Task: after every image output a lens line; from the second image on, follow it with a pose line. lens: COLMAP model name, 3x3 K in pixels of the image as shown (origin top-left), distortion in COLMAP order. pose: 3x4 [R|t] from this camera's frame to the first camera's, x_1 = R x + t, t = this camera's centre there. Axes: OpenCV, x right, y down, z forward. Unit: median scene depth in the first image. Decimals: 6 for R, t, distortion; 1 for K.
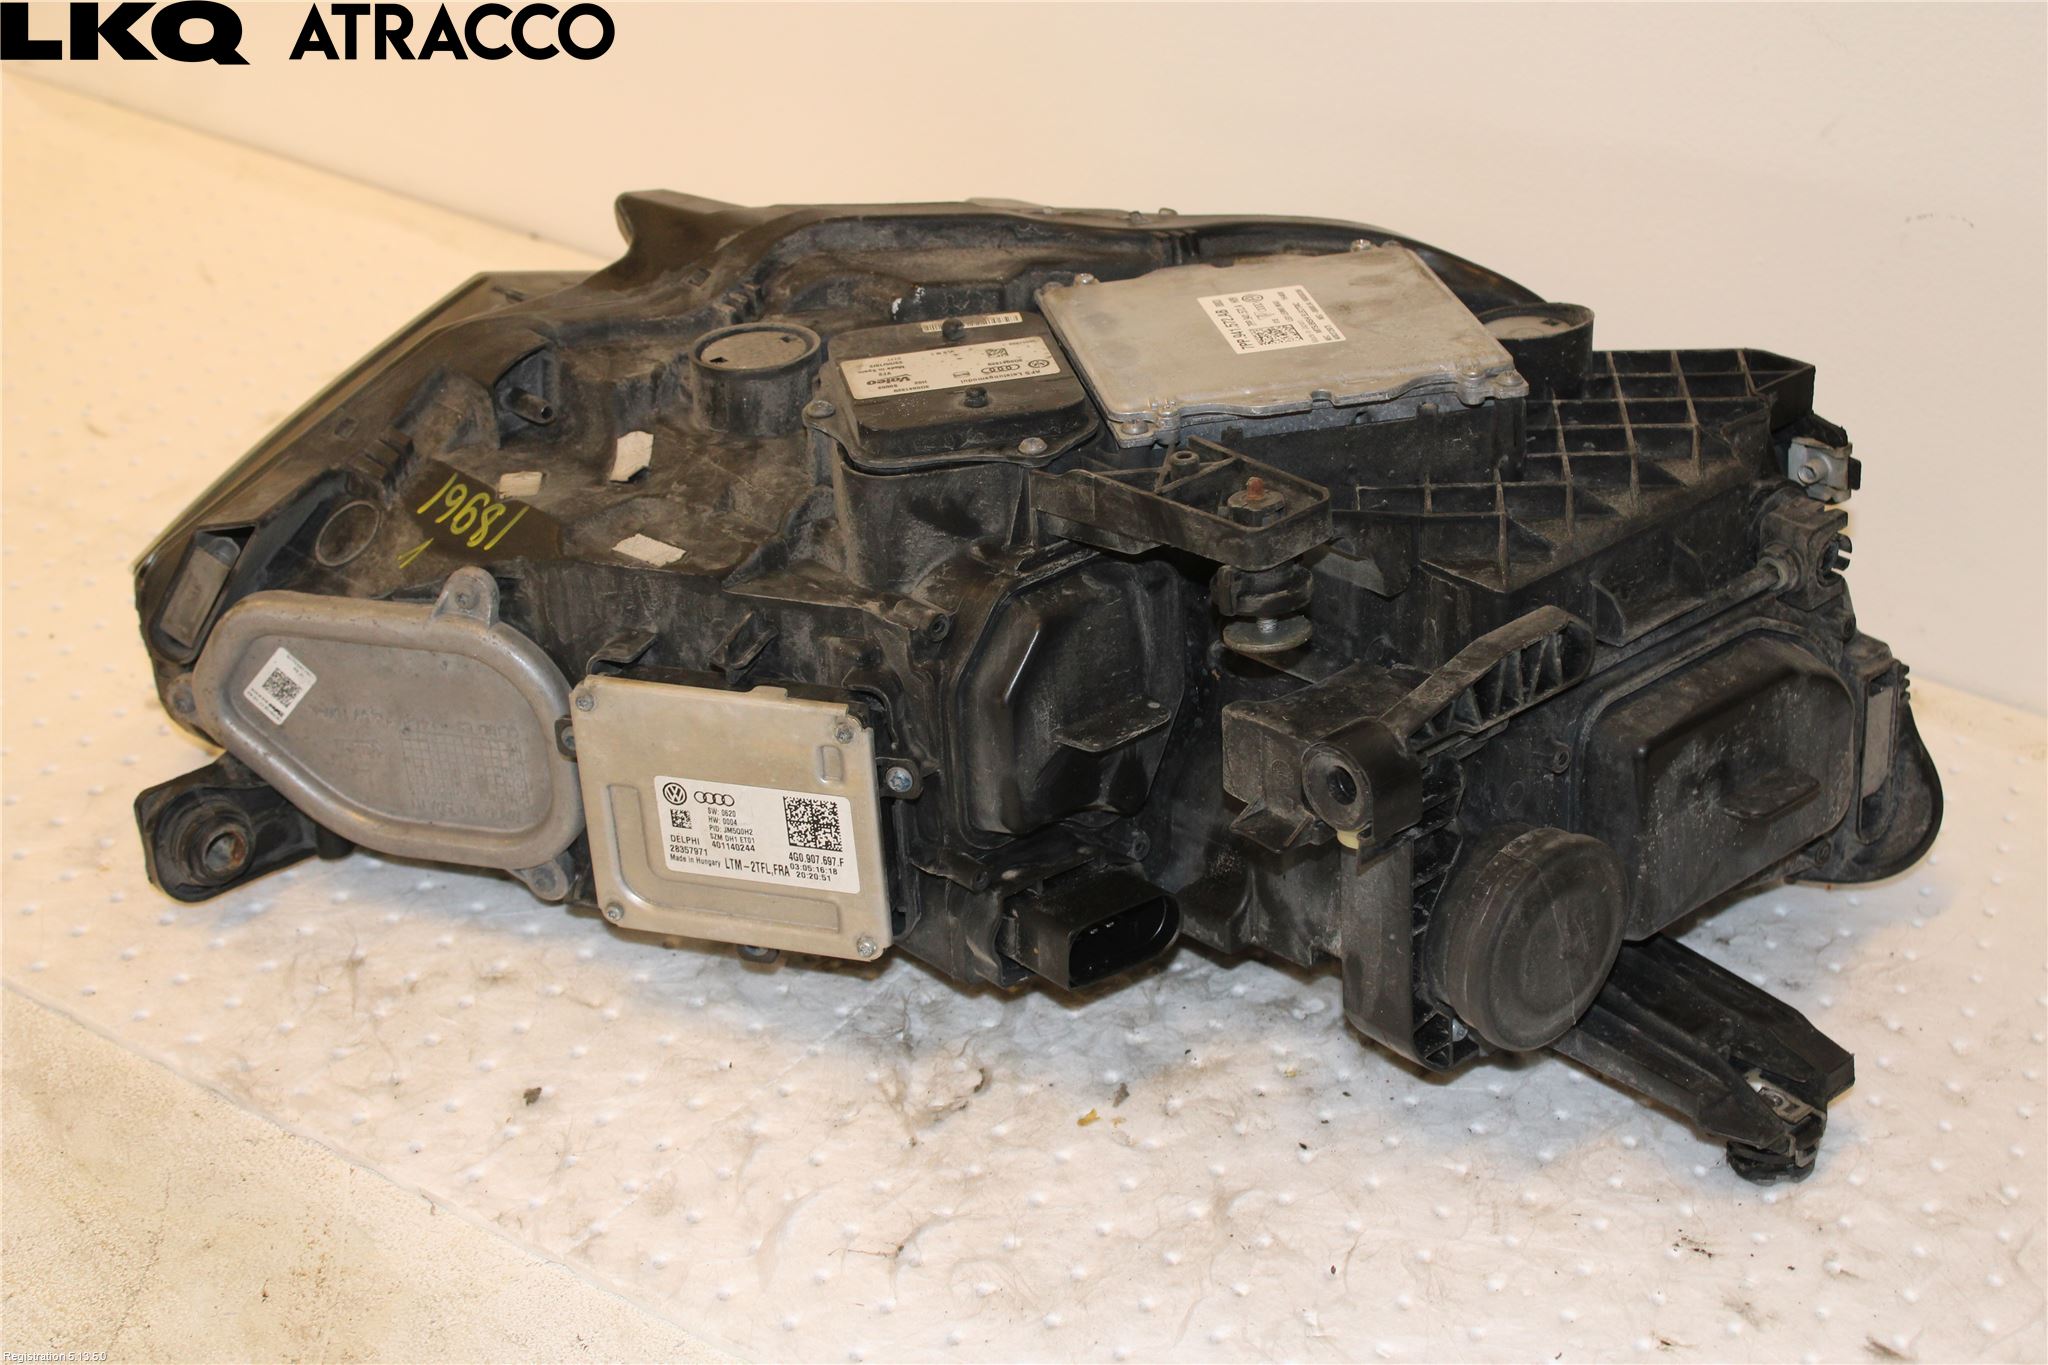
lens RADIAL K [[3305.6, 0, 1024.0], [0, 3305.6, 682.5], [0, 0, 1]] dist [-0.011709, -0.016507]
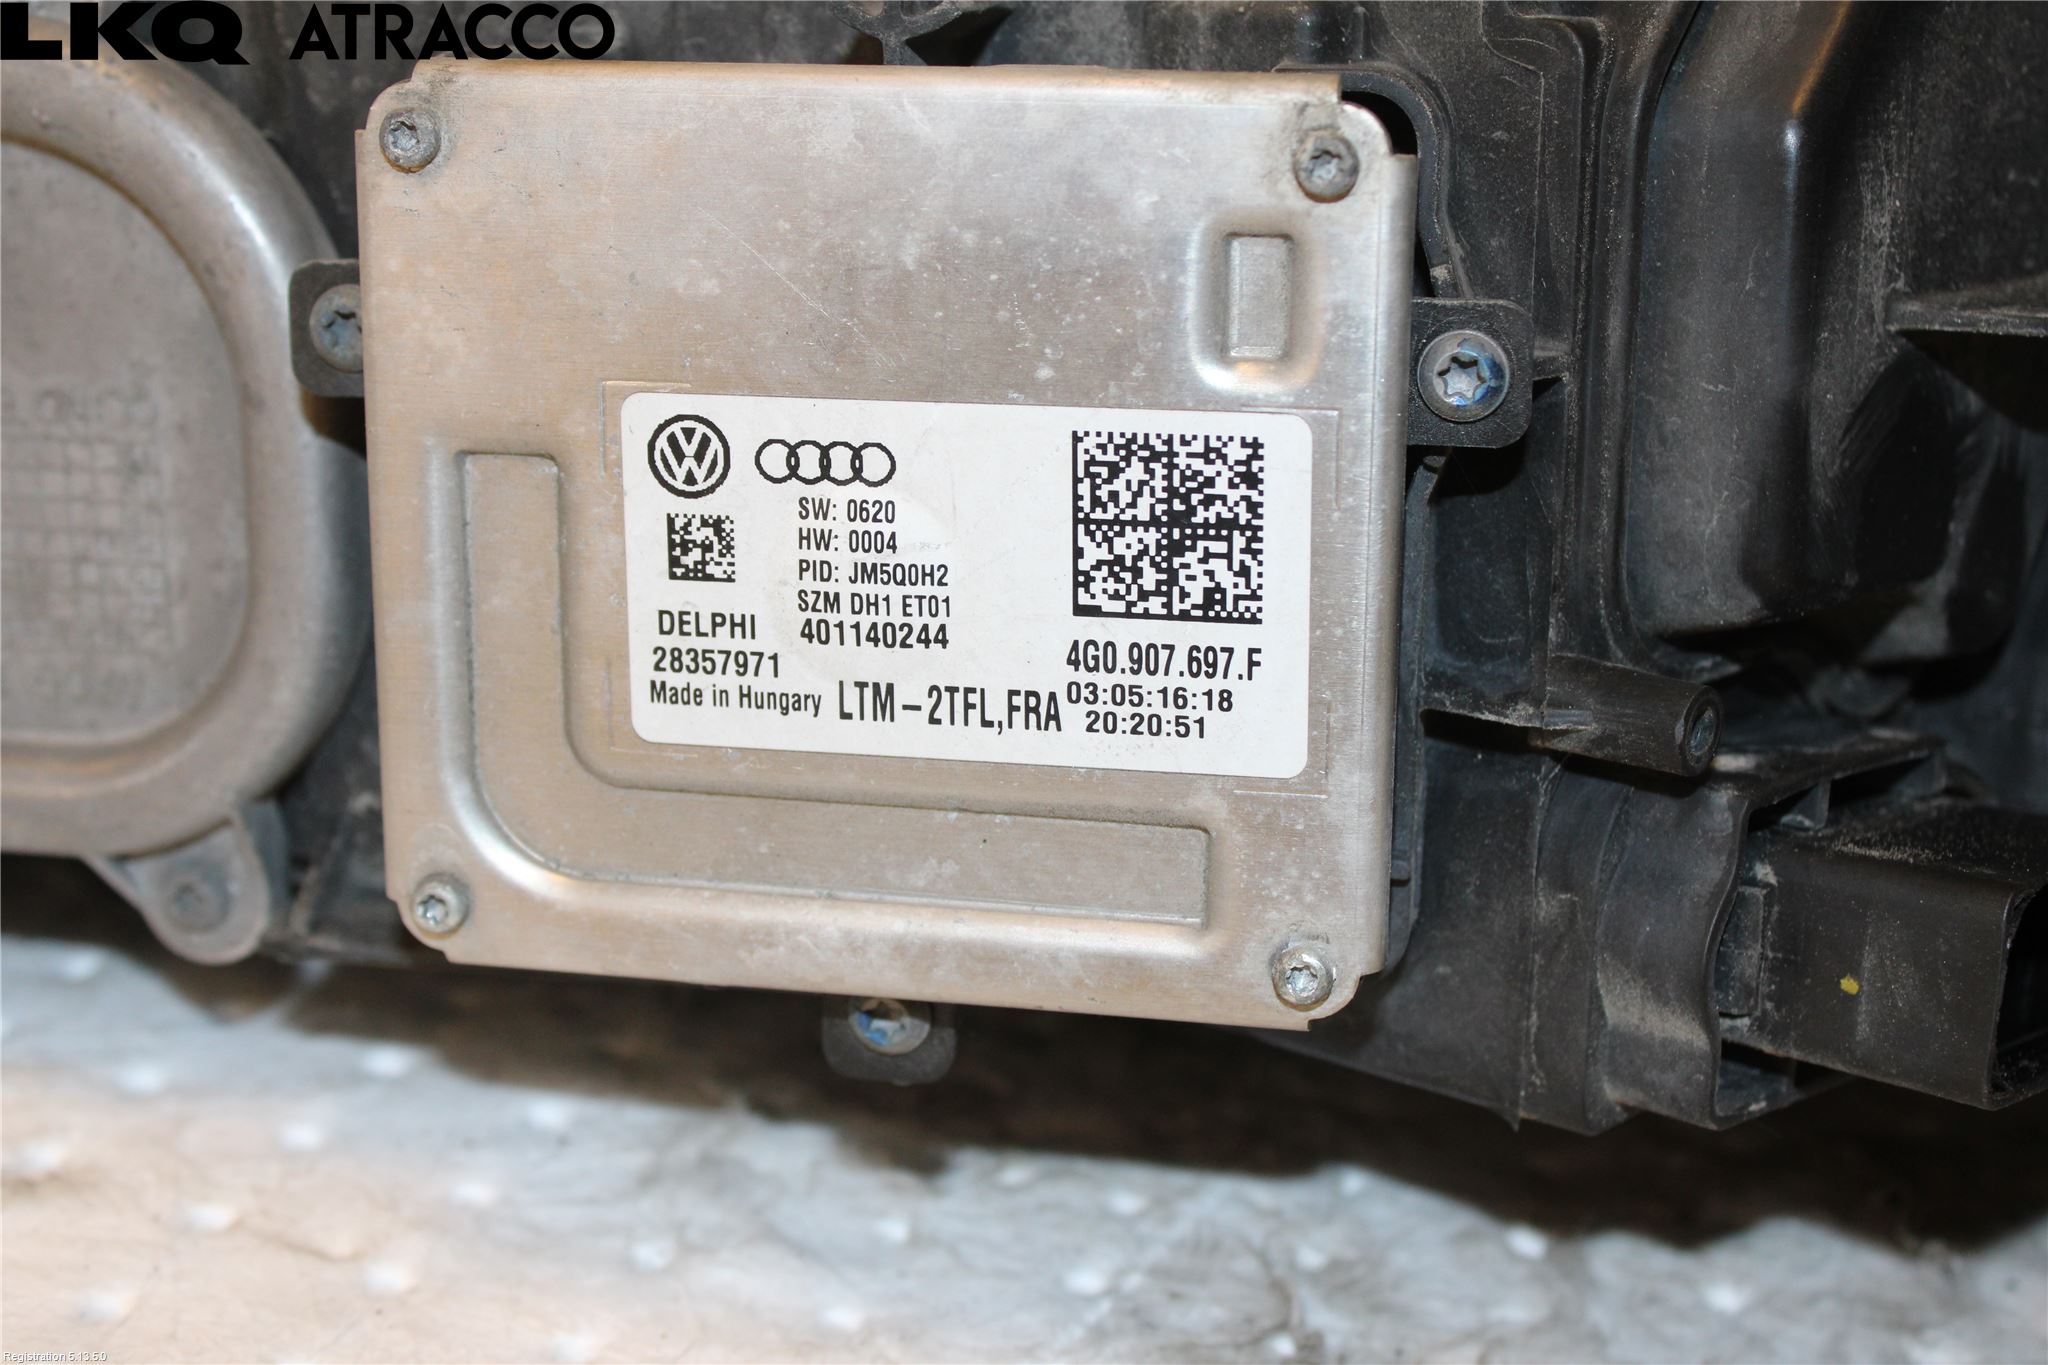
lens RADIAL K [[3033.7, 0, 1024.0], [0, 3033.7, 682.5], [0, 0, 1]] dist [-0.015457, -0.018155]
pose [[0.988164, 0.037319, 0.148796, -0.111711], [0.000158, 0.969710, -0.244258, 0.118057], [-0.153404, 0.241391, 0.958226, 0.704176]]
